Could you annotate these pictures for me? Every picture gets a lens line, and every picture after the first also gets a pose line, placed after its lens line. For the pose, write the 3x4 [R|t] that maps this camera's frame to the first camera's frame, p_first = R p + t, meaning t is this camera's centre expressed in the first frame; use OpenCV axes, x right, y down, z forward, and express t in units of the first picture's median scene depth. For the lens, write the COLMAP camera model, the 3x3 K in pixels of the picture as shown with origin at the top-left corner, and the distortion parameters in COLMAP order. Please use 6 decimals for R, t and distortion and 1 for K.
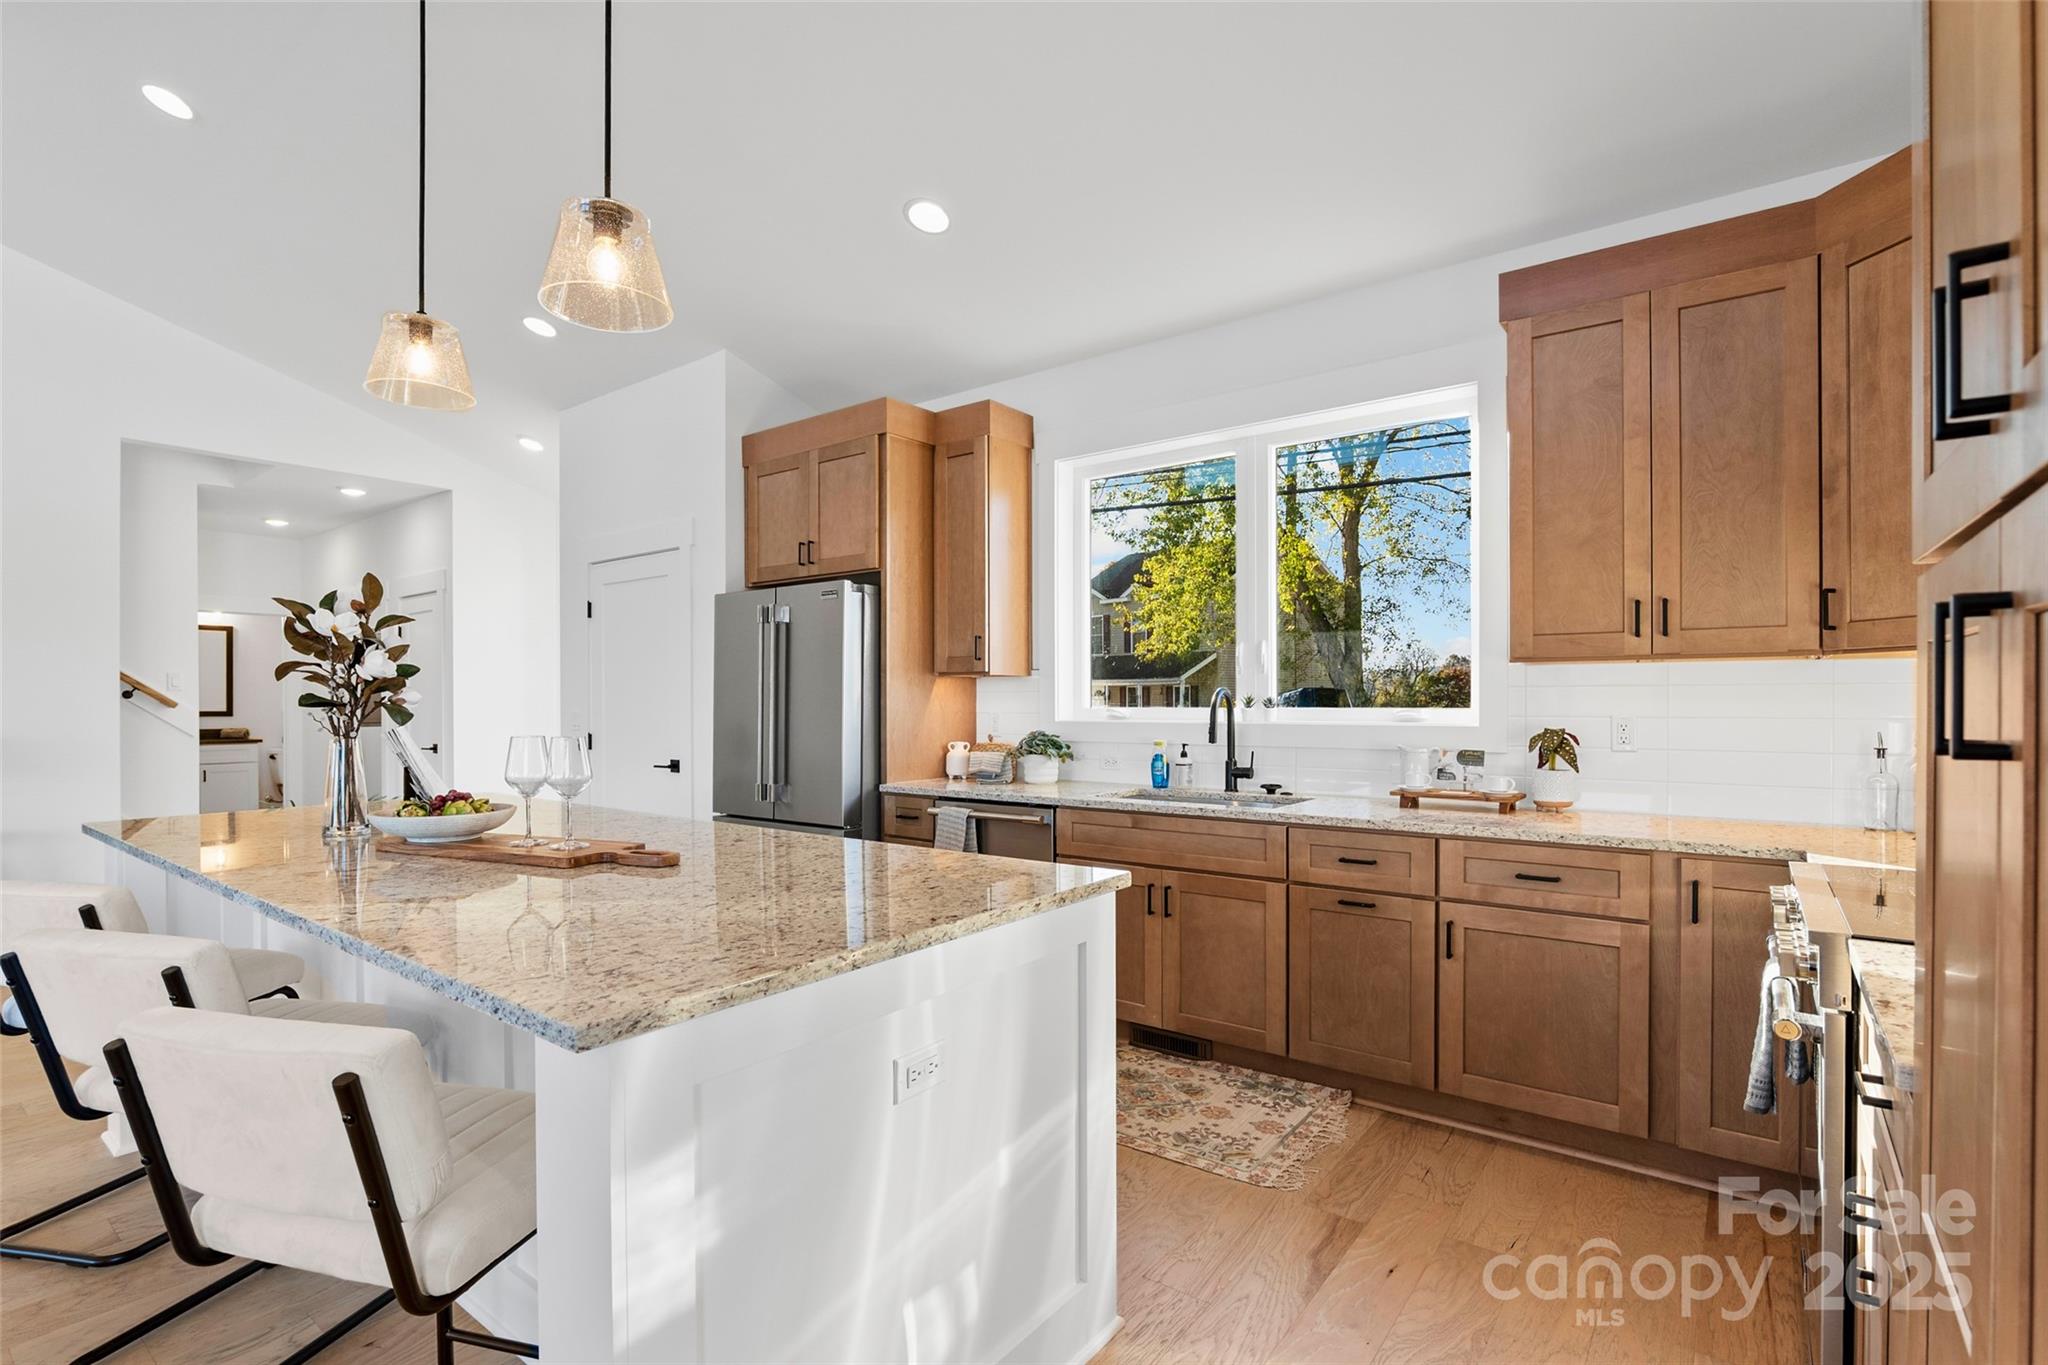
lens RADIAL K [[950.6, 0, 1032.4], [0, 950.6, 702.0], [0, 0, 1]] dist [-0.017996, 0.000831]
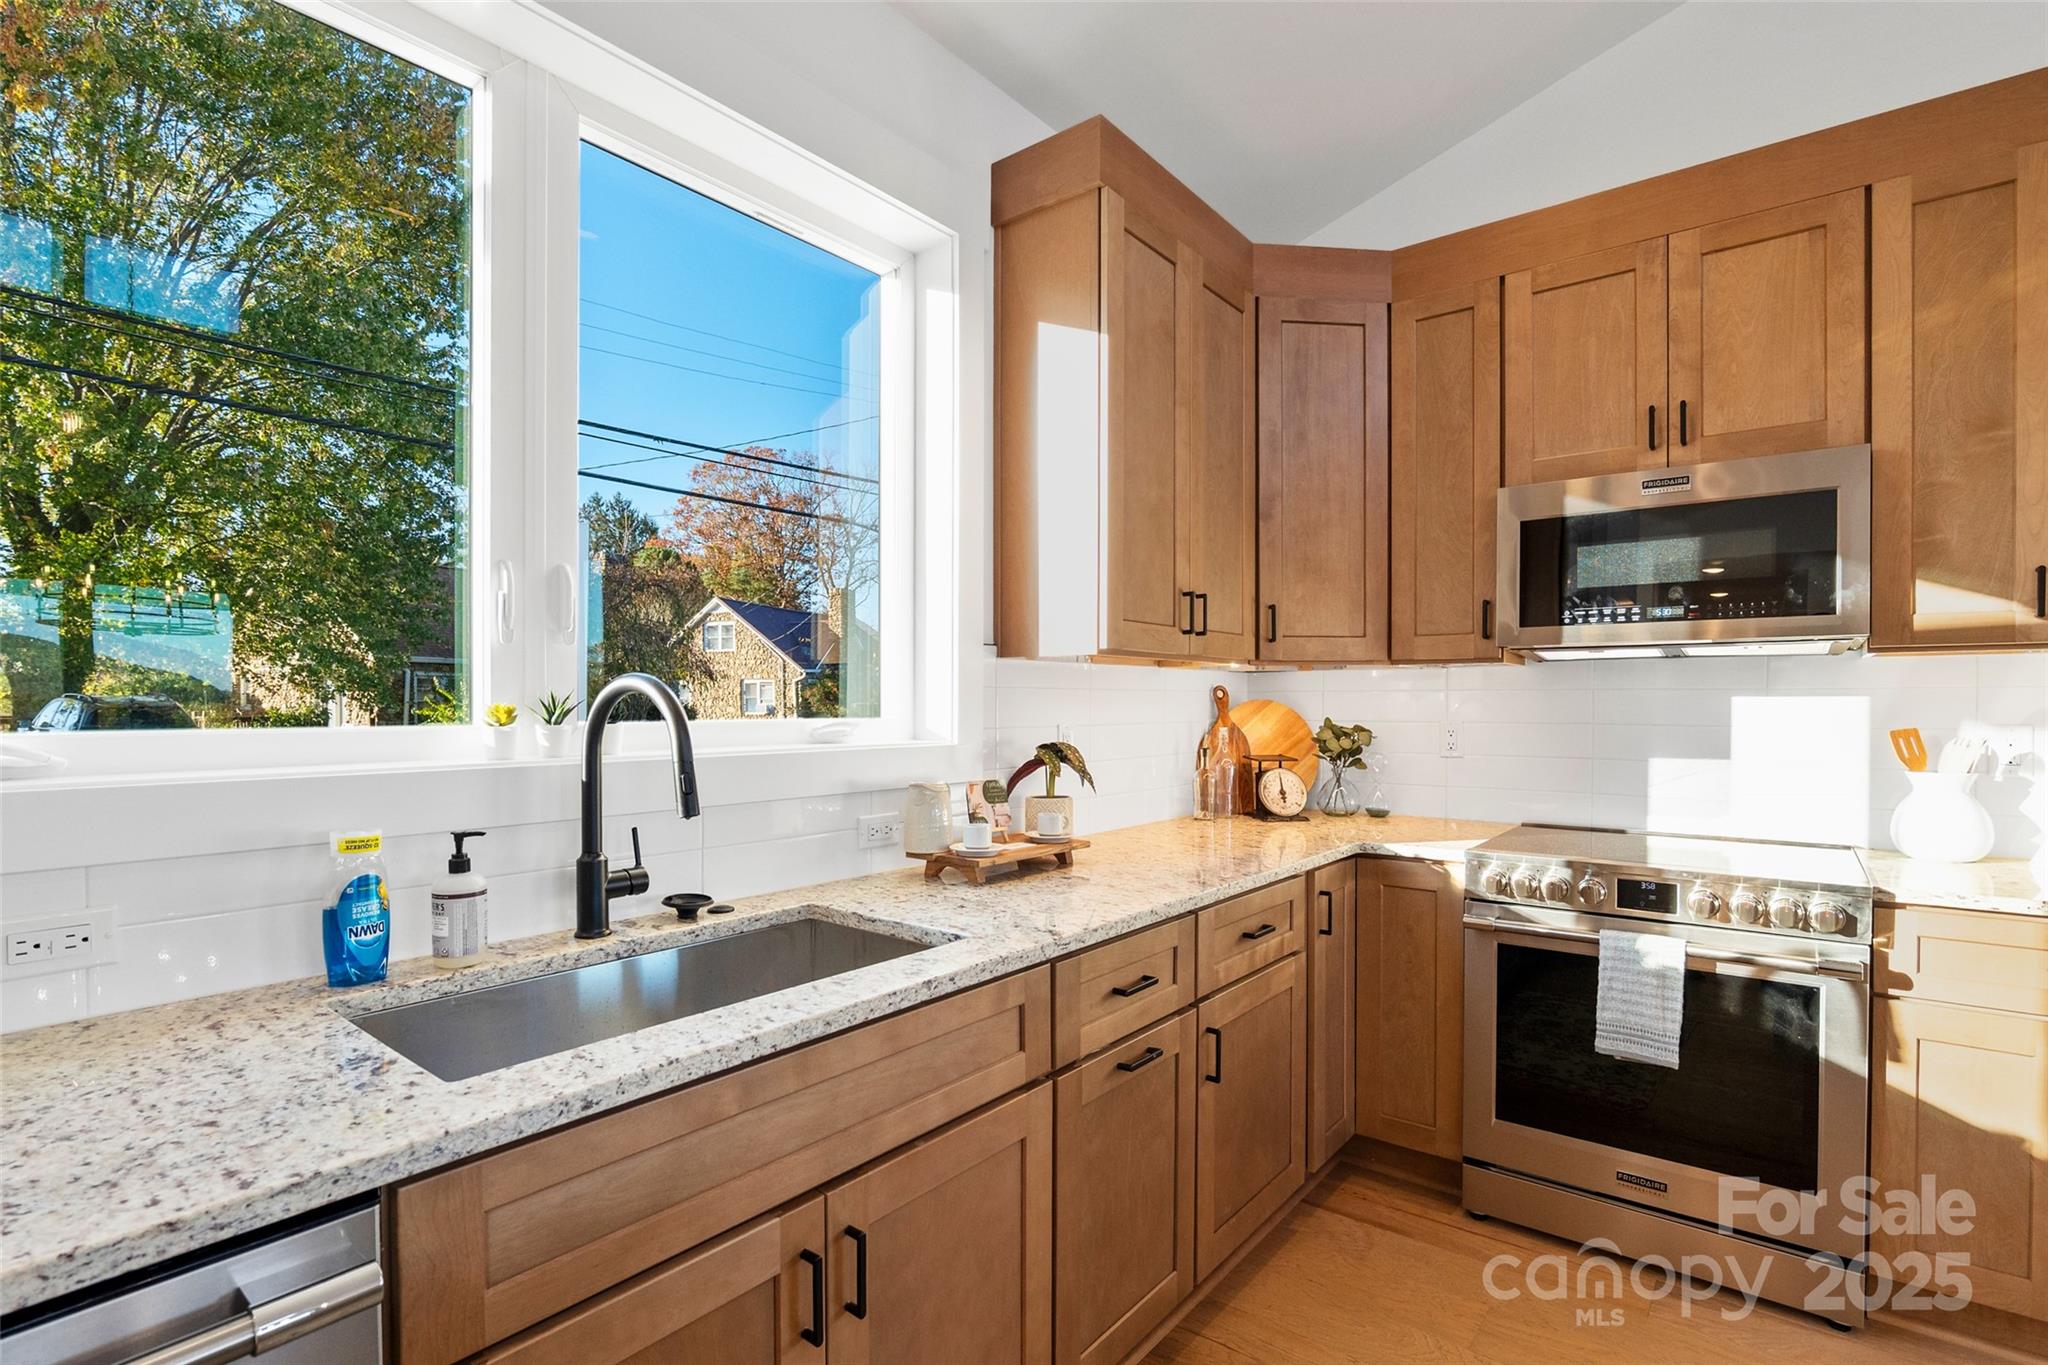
lens RADIAL K [[950.6, 0, 1032.4], [0, 950.6, 702.0], [0, 0, 1]] dist [-0.017996, 0.000831]
pose [[0.045844, 0.002537, 0.998945, -0.223936], [0.003832, 0.999989, -0.002715, -0.002982], [-0.998941, 0.003953, 0.045834, 0.987546]]
